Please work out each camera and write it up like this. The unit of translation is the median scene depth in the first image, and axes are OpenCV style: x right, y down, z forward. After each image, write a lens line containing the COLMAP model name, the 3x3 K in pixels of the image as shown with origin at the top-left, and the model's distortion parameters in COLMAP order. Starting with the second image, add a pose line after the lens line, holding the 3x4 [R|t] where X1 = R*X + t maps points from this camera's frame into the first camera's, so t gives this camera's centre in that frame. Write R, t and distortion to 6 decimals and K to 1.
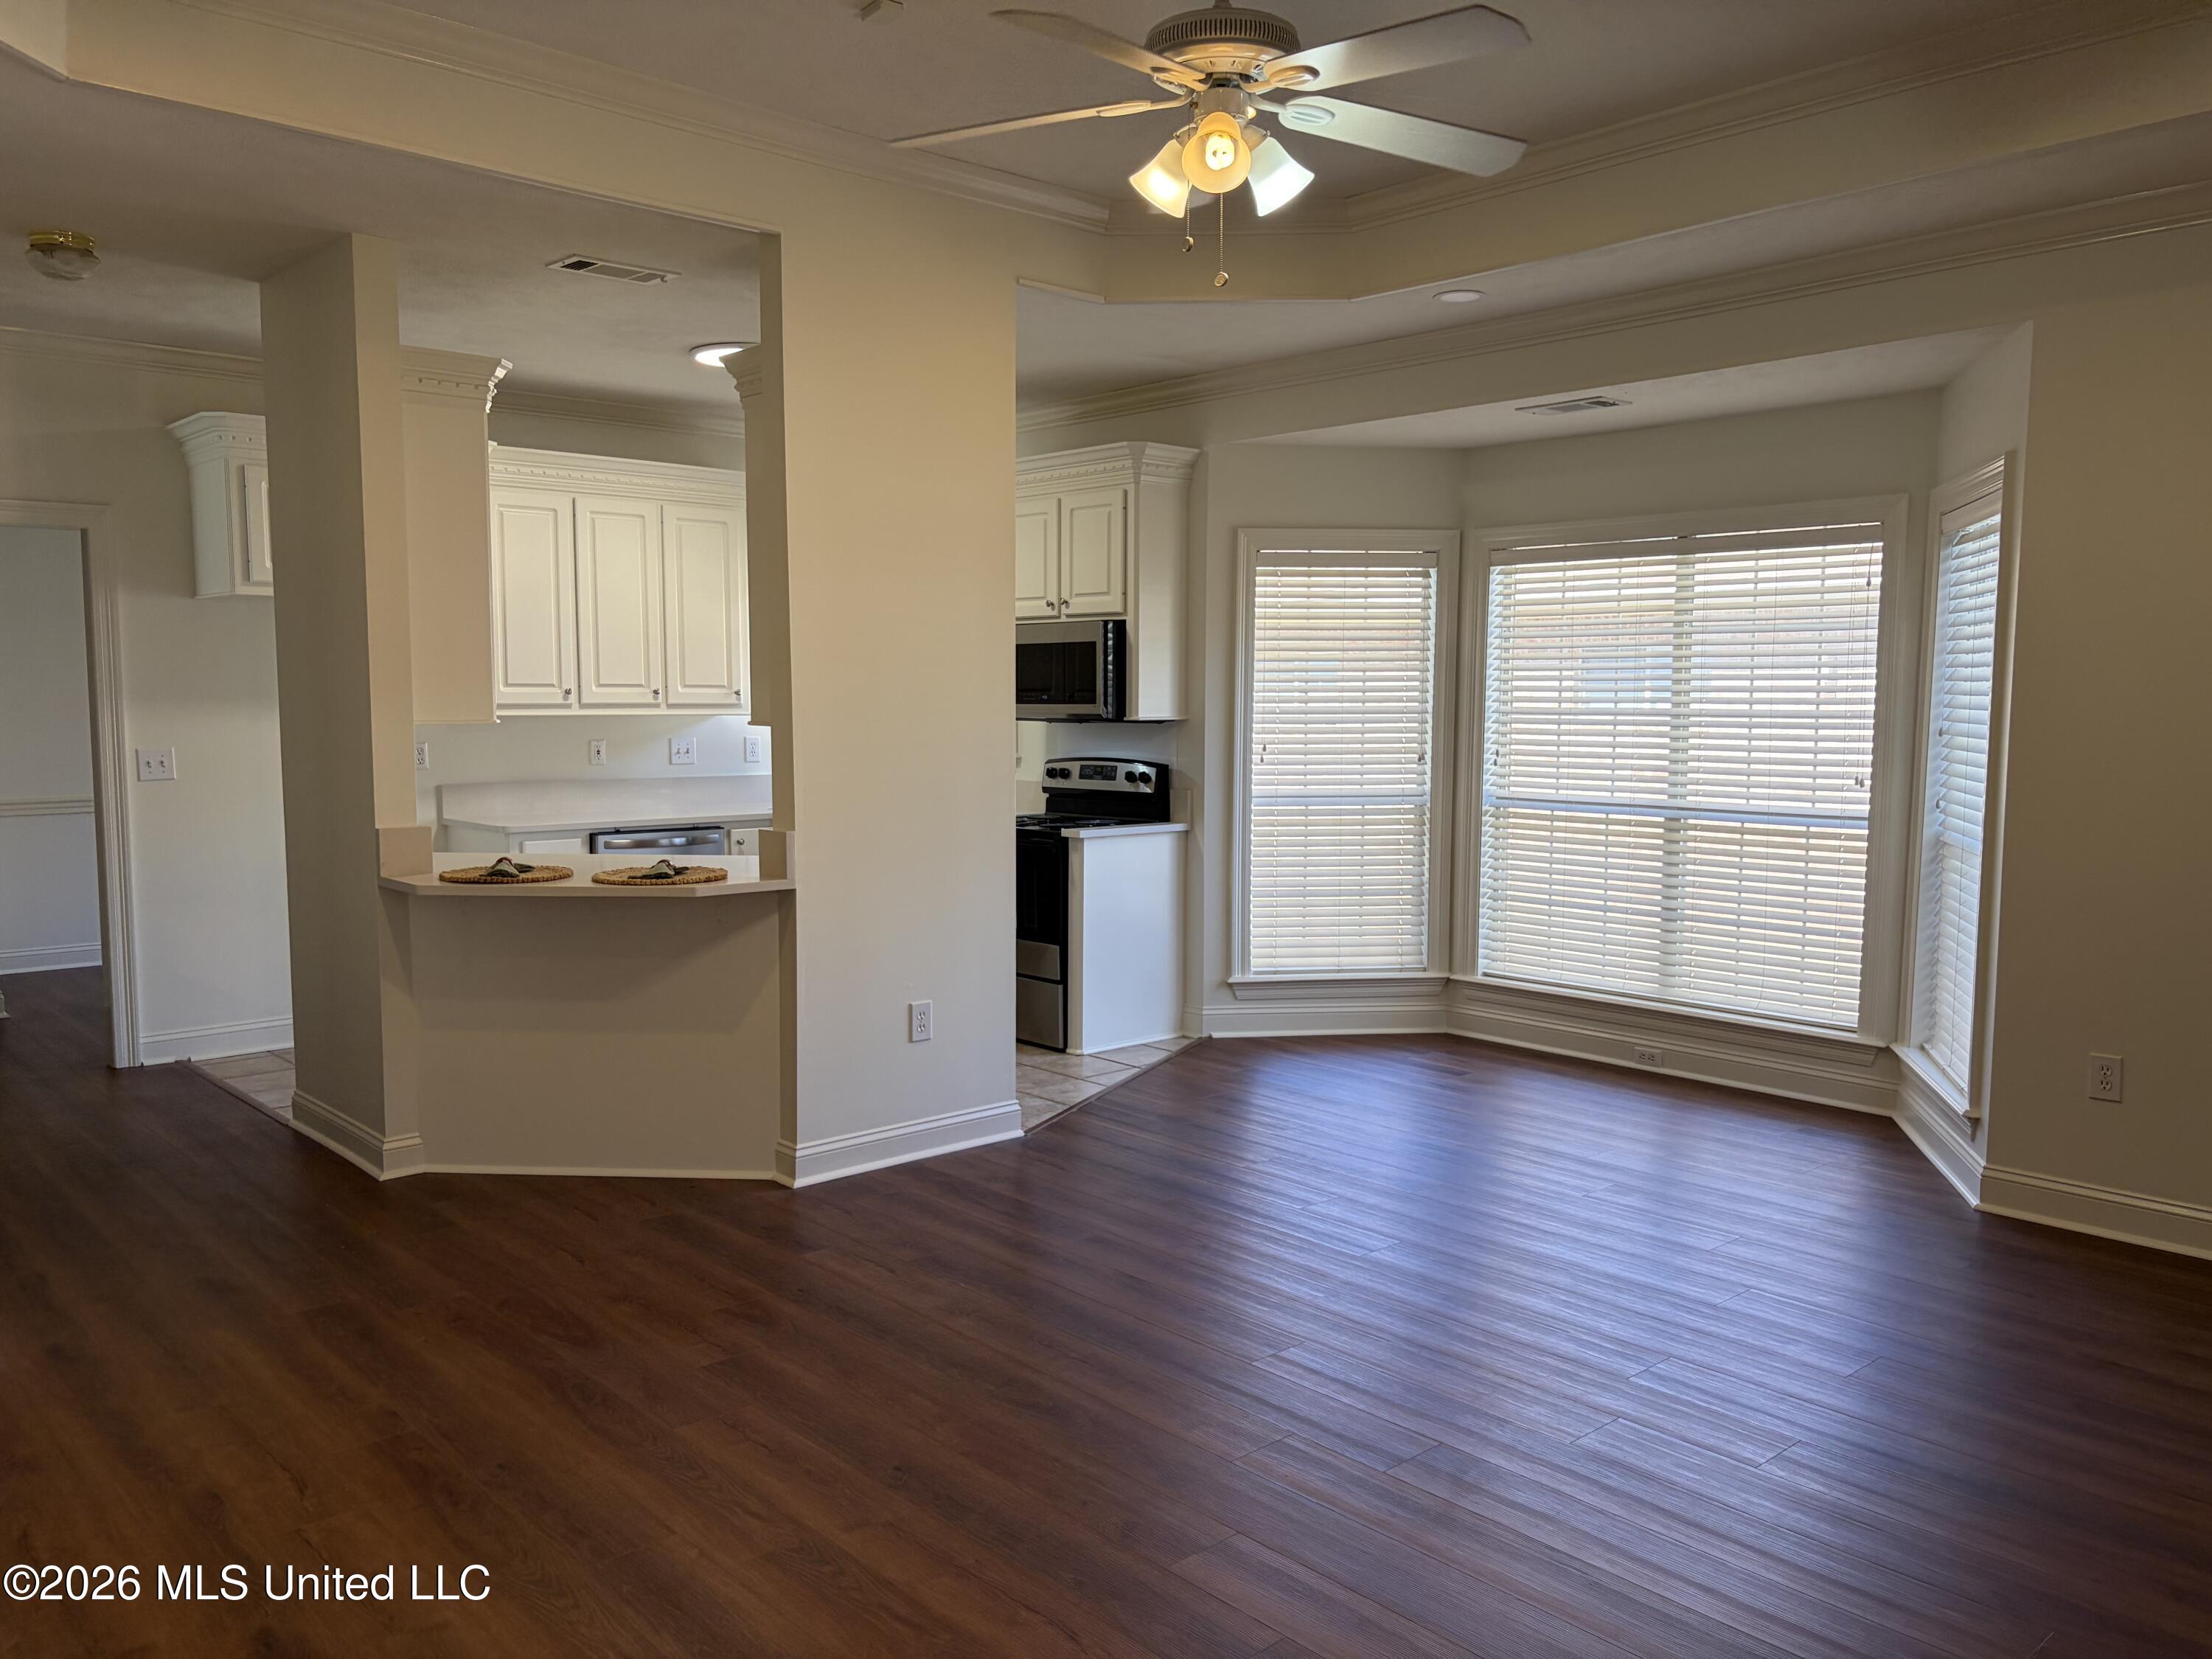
lens RADIAL K [[1643.5, 0, 1106.0], [0, 1643.5, 829.5], [0, 0, 1]] dist [0.005956, -0.000220]
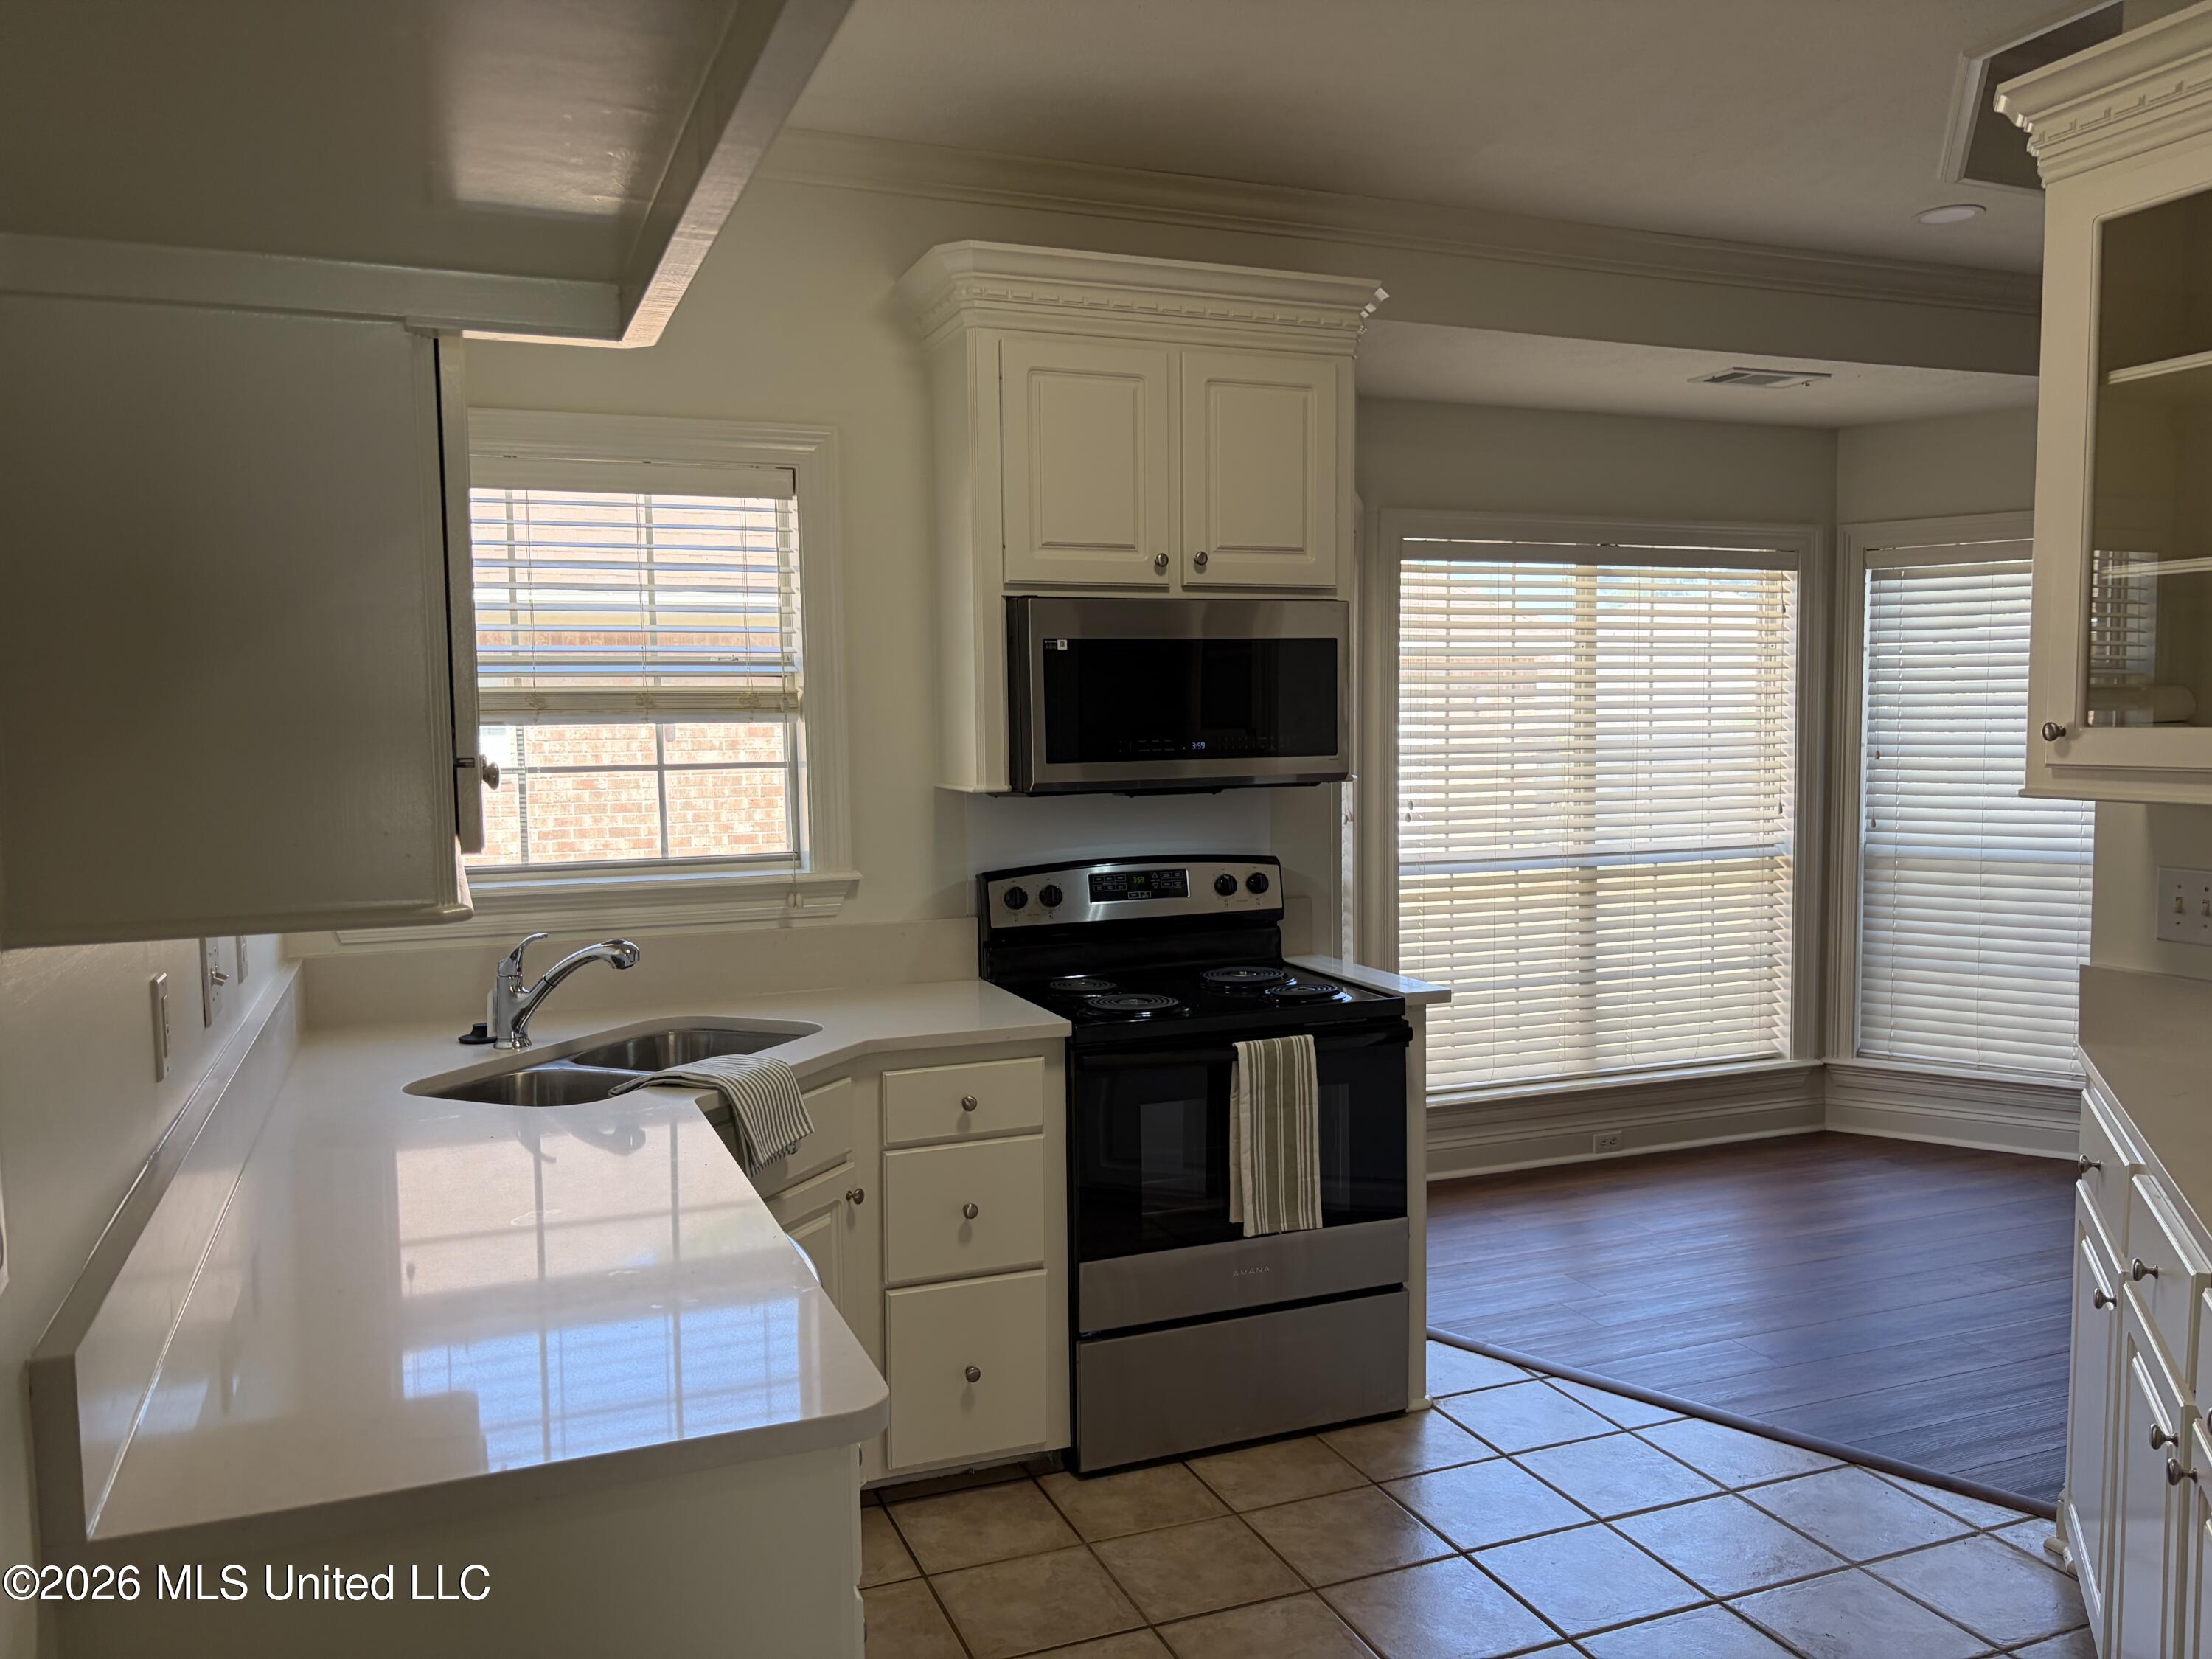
lens RADIAL K [[1658.5, 0, 1106.0], [0, 1658.5, 829.5], [0, 0, 1]] dist [0.022328, -0.001137]
pose [[0.356175, -0.069243, 0.931850, -0.536864], [0.092486, 0.994966, 0.038582, -0.079015], [-0.929831, 0.072442, 0.360786, 0.865283]]
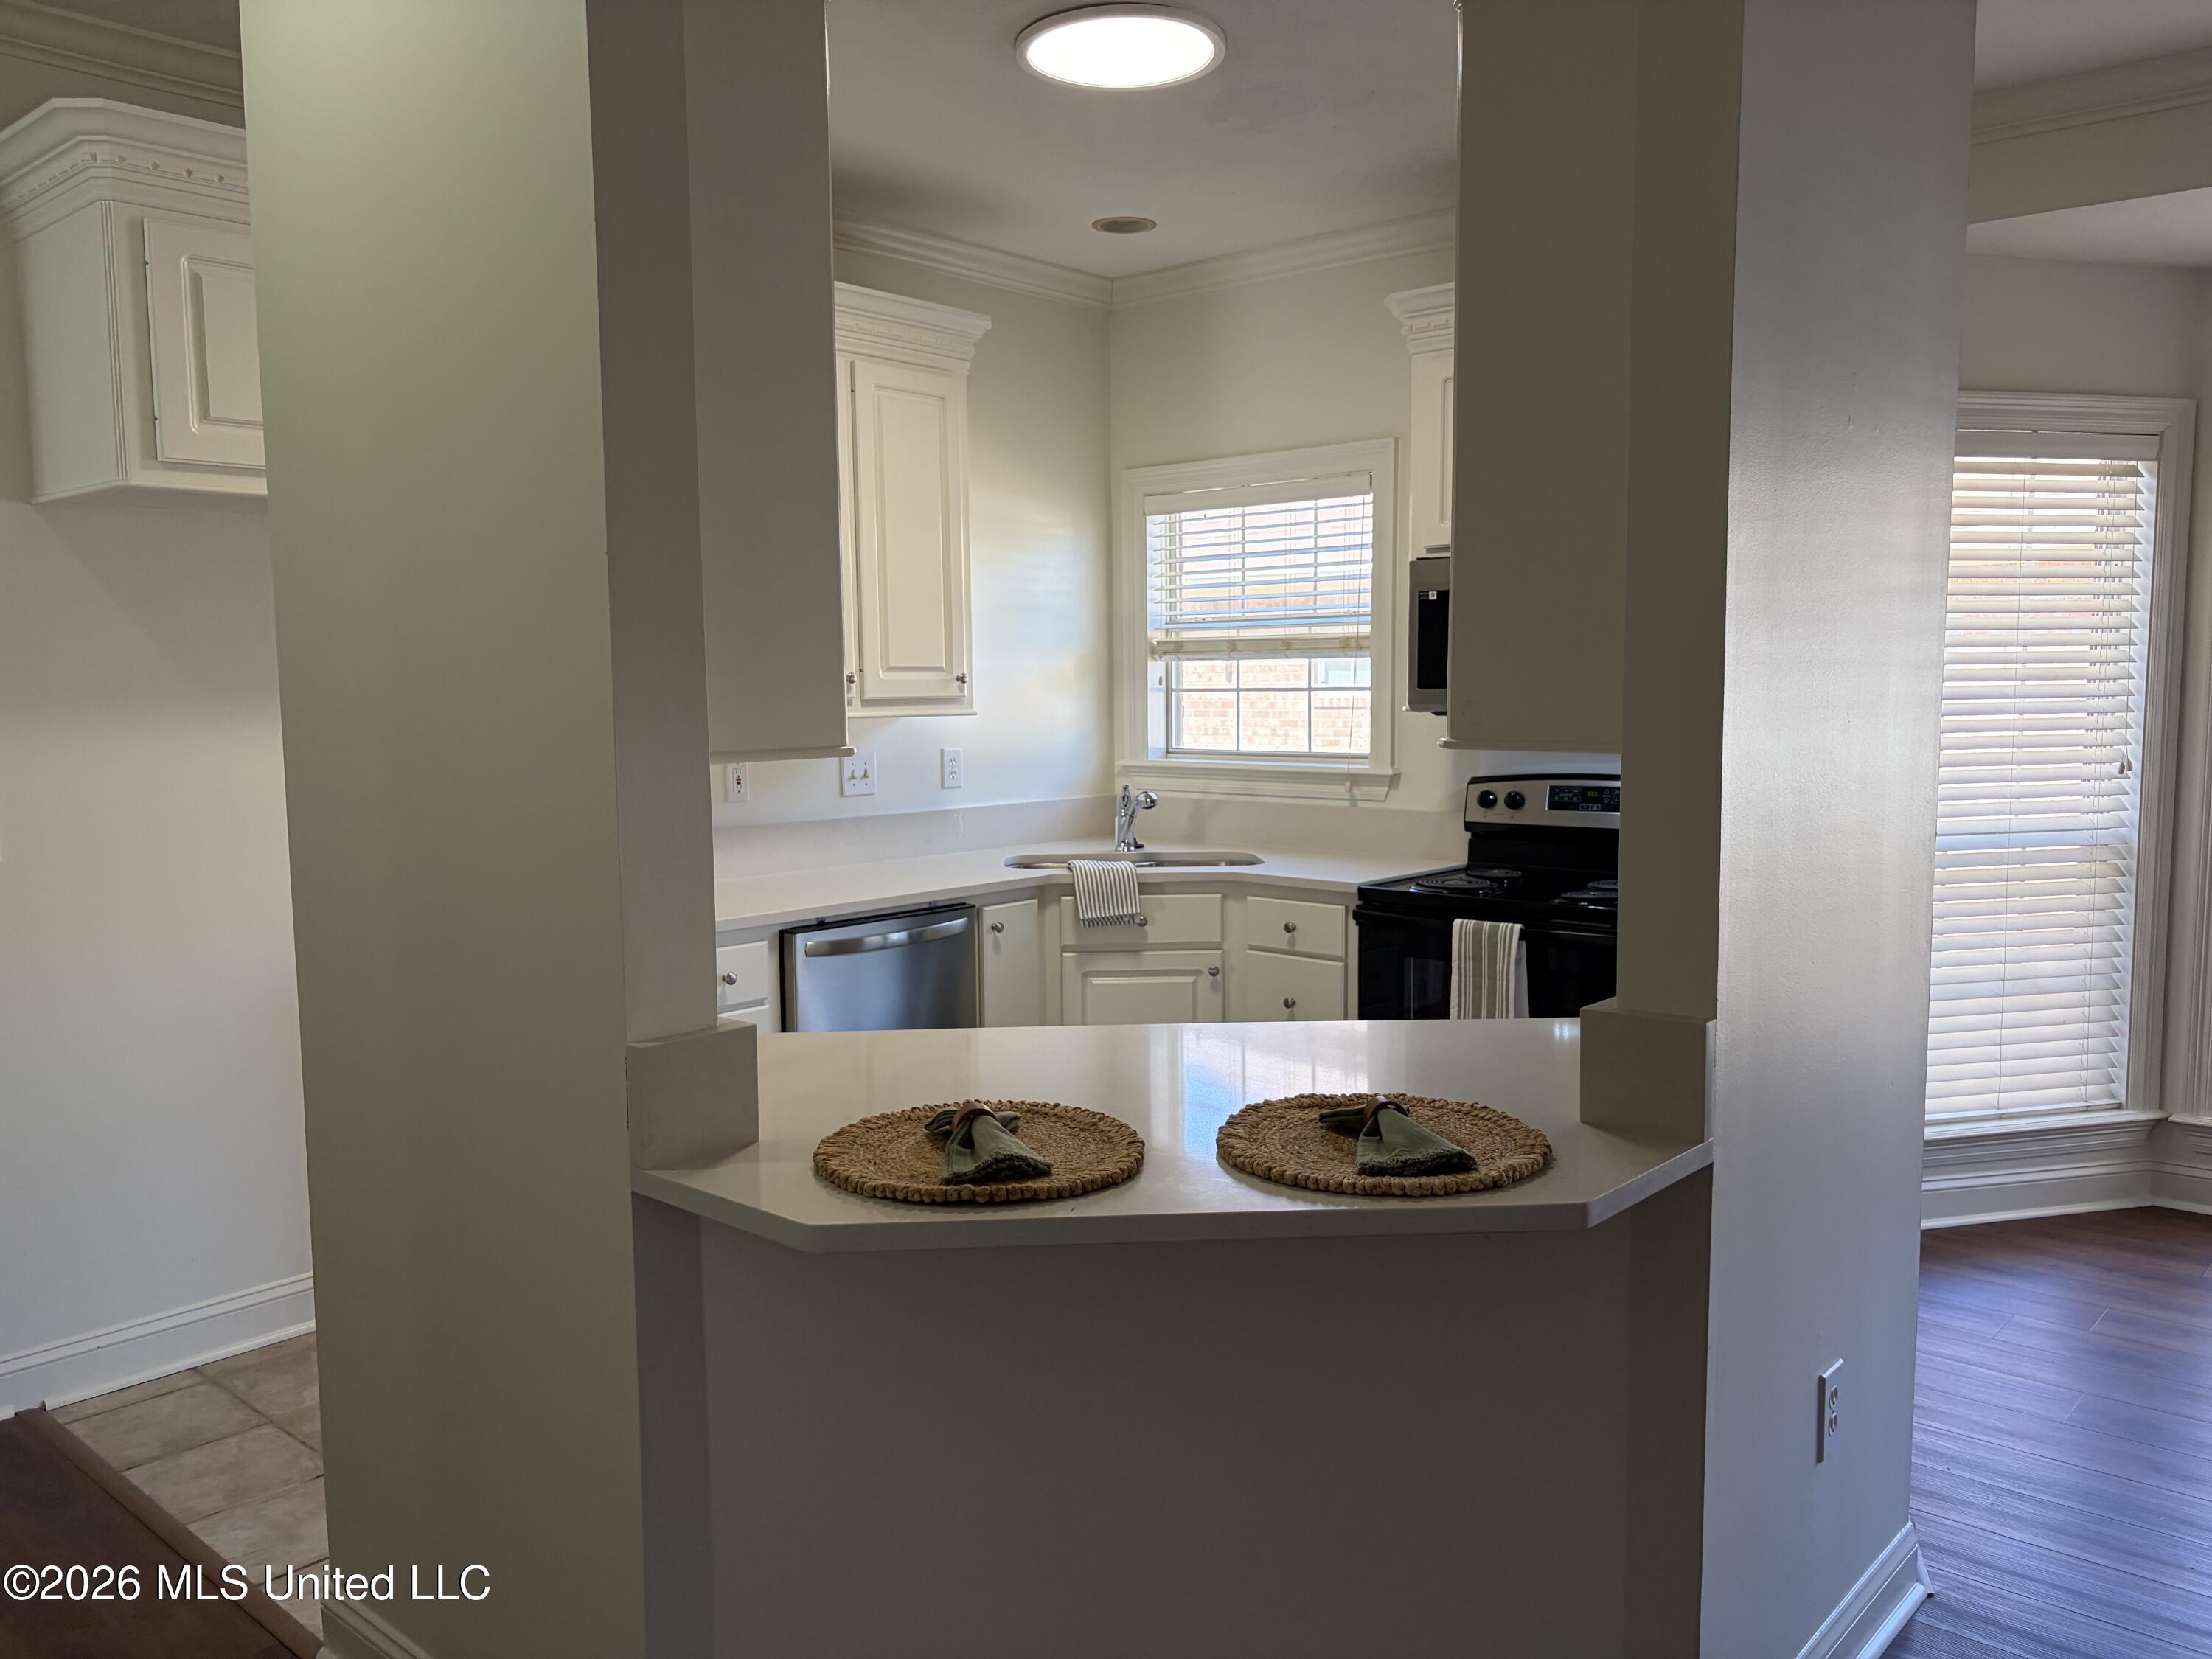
lens RADIAL K [[1658.5, 0, 1106.0], [0, 1658.5, 829.5], [0, 0, 1]] dist [0.022328, -0.001137]
pose [[0.996113, -0.023414, 0.084918, -0.250846], [0.022852, 0.999710, 0.007589, -0.034133], [-0.085071, -0.005619, 0.996359, 0.425059]]
